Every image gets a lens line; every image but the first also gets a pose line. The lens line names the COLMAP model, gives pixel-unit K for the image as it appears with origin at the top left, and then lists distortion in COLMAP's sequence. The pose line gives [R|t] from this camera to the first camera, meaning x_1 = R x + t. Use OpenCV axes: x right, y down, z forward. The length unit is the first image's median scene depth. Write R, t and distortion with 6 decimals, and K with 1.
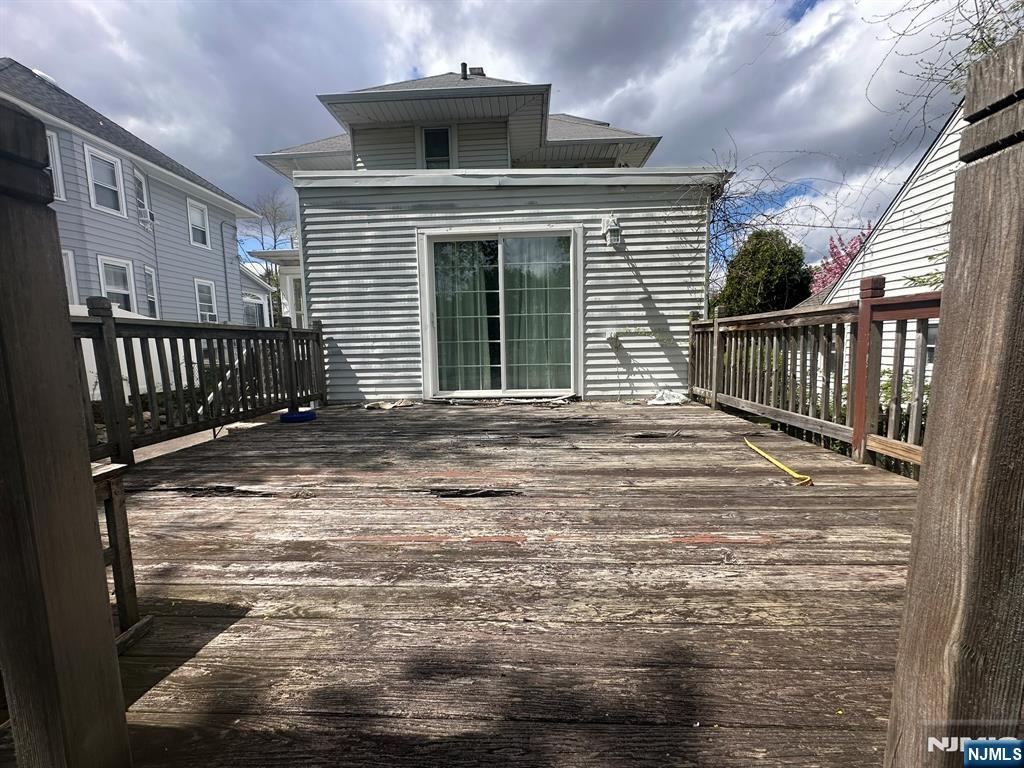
lens RADIAL K [[403.8, 0, 511.0], [0, 403.8, 384.8], [0, 0, 1]] dist [-0.003721, -0.000240]
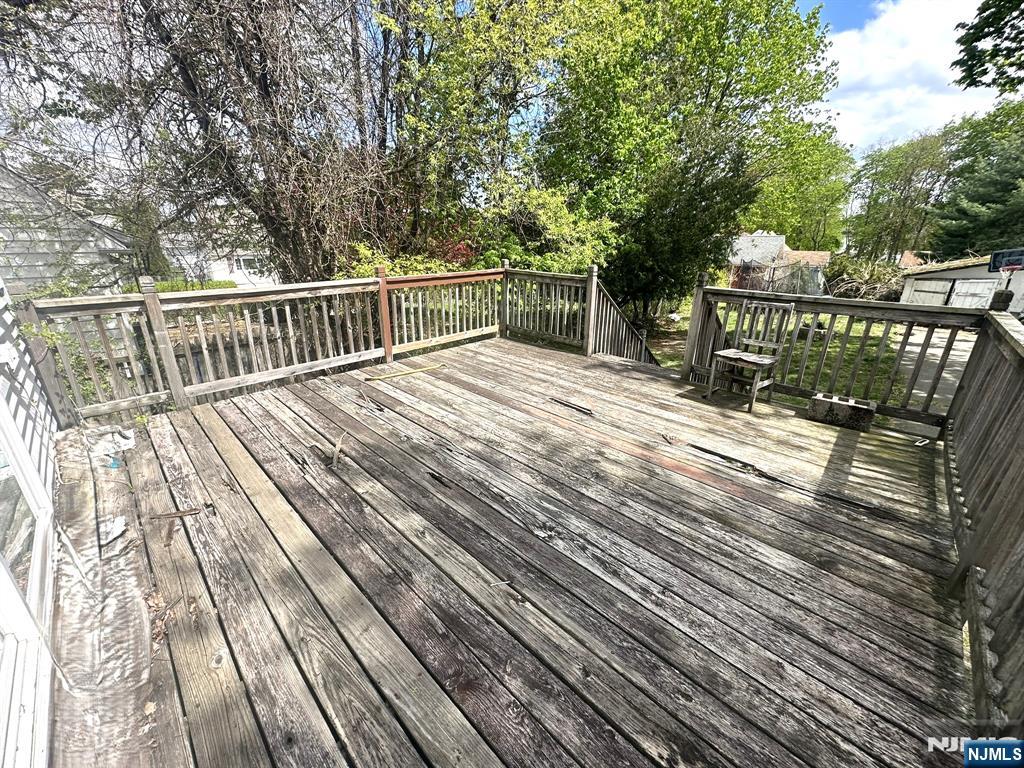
lens RADIAL K [[403.8, 0, 514.1], [0, 403.8, 378.5], [0, 0, 1]] dist [-0.003721, -0.000240]
pose [[-0.751241, -0.199897, 0.629029, -1.353980], [0.074774, 0.921123, 0.382022, -0.718275], [-0.655779, 0.334025, -0.677039, 3.204709]]
